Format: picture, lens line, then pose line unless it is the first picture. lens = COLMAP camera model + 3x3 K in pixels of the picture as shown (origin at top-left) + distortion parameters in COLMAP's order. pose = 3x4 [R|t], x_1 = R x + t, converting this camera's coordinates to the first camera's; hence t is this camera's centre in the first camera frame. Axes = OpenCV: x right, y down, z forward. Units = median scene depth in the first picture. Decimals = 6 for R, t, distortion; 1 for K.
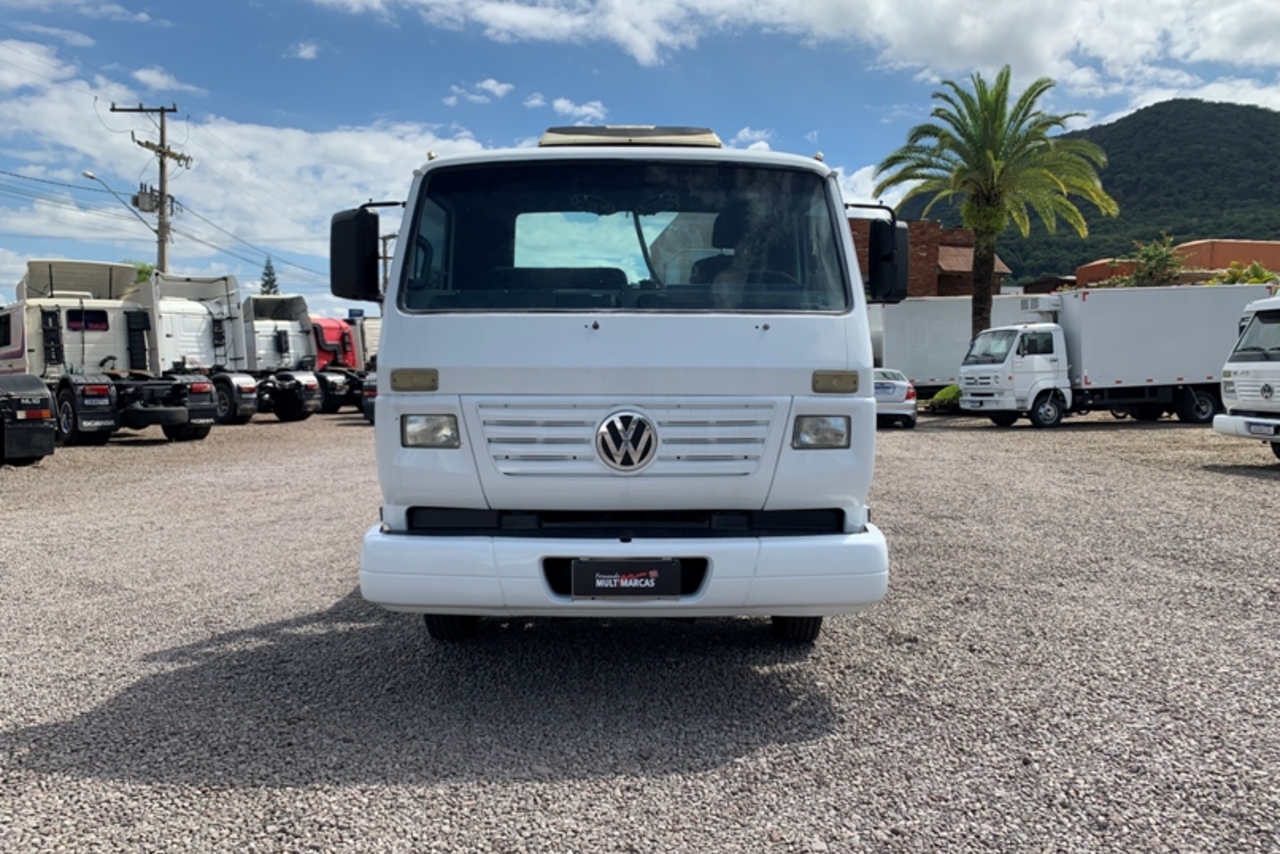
lens RADIAL K [[1020.5, 0, 618.2], [0, 1020.5, 393.4], [0, 0, 1]] dist [0.029009, -0.063484]
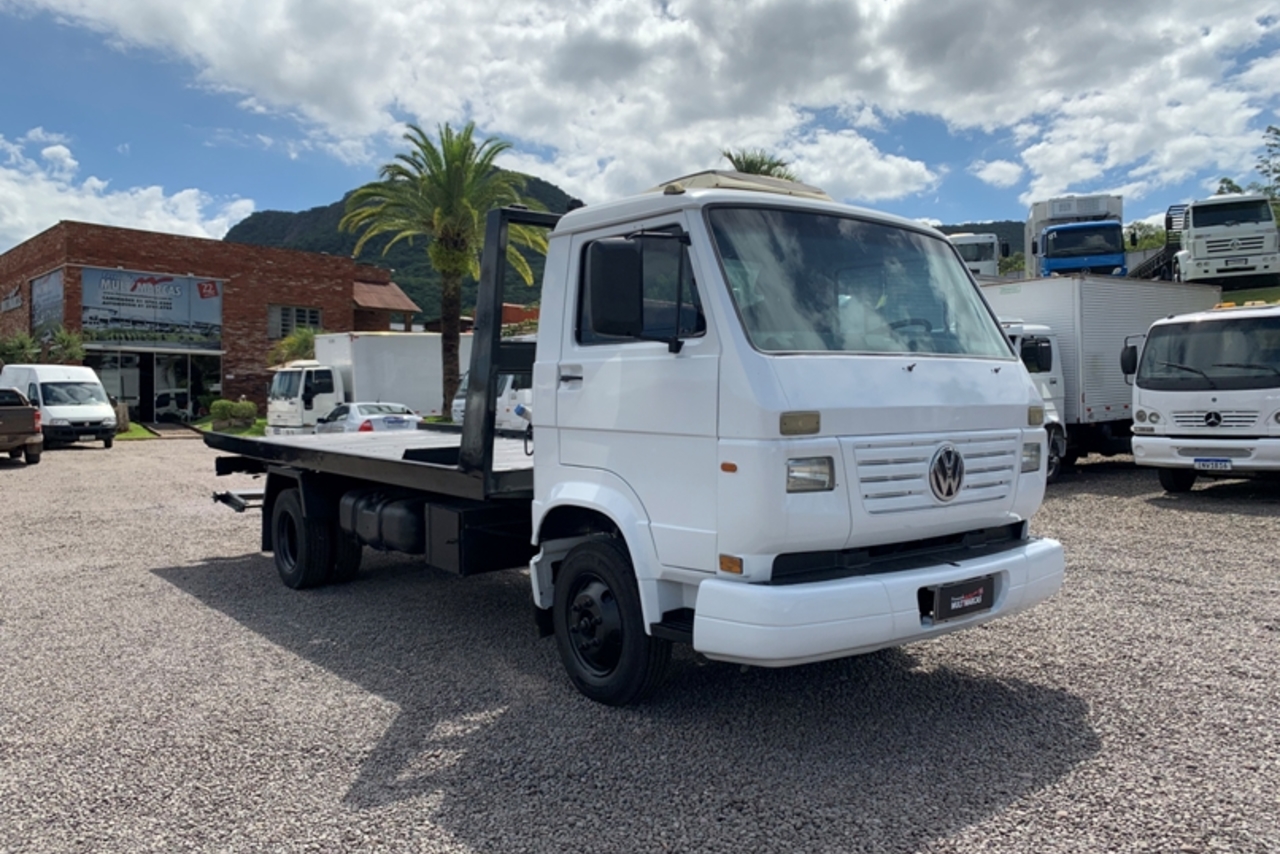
lens RADIAL K [[1009.9, 0, 640.0], [0, 1009.9, 427.0], [0, 0, 1]] dist [0.028512, -0.049272]
pose [[0.774268, -0.026052, 0.632321, -0.159150], [0.025430, 0.999626, 0.010047, -0.003872], [-0.632346, 0.008300, 0.774641, 0.063022]]
